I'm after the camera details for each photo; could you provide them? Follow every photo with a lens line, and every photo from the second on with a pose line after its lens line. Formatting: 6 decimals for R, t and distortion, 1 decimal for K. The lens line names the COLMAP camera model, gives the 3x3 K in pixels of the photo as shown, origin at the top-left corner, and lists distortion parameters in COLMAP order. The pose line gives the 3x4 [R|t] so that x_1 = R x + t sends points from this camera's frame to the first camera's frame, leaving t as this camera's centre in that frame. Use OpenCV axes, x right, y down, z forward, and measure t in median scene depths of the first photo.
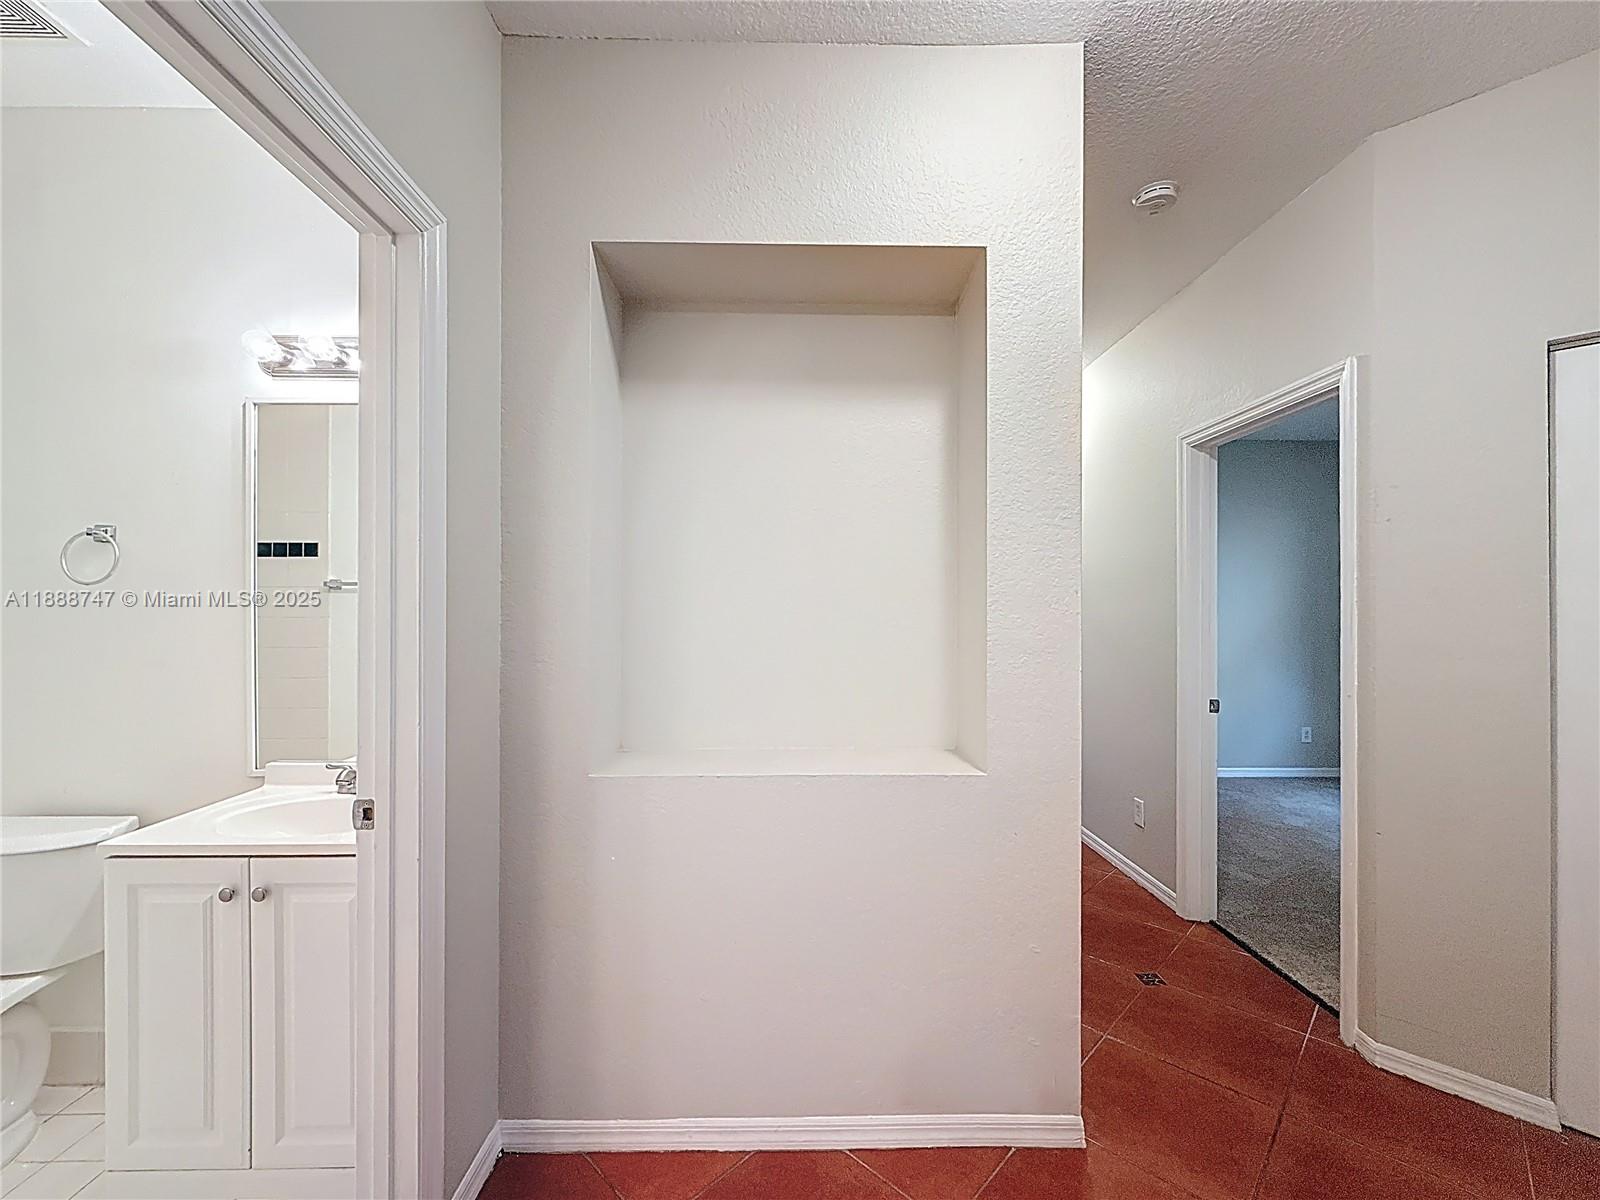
lens RADIAL K [[651.9, 0, 798.7], [0, 651.9, 609.2], [0, 0, 1]] dist [-0.002523, -0.000167]
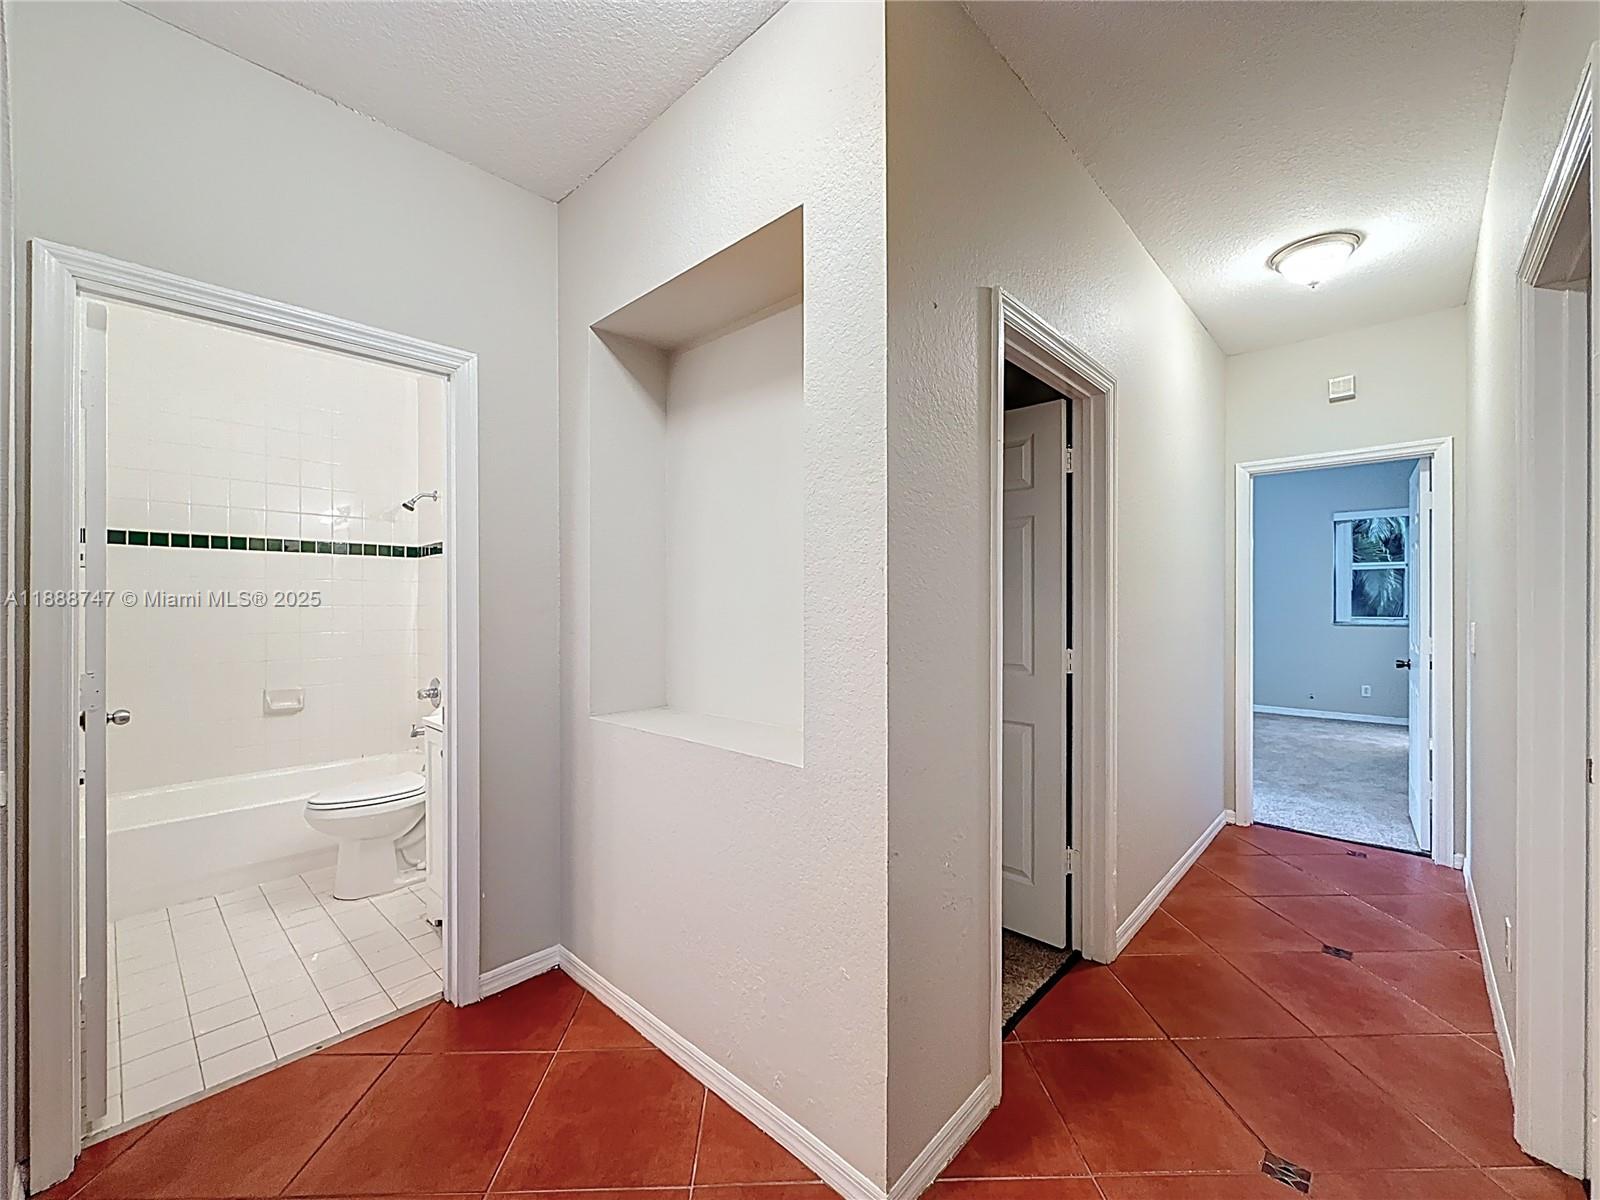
lens RADIAL K [[651.9, 0, 797.0], [0, 651.9, 605.5], [0, 0, 1]] dist [-0.002523, -0.000167]
pose [[0.716196, -0.000702, -0.697899, 0.934963], [0.002834, 0.999994, 0.001903, 0.018710], [0.697894, -0.003341, 0.716193, 0.321266]]
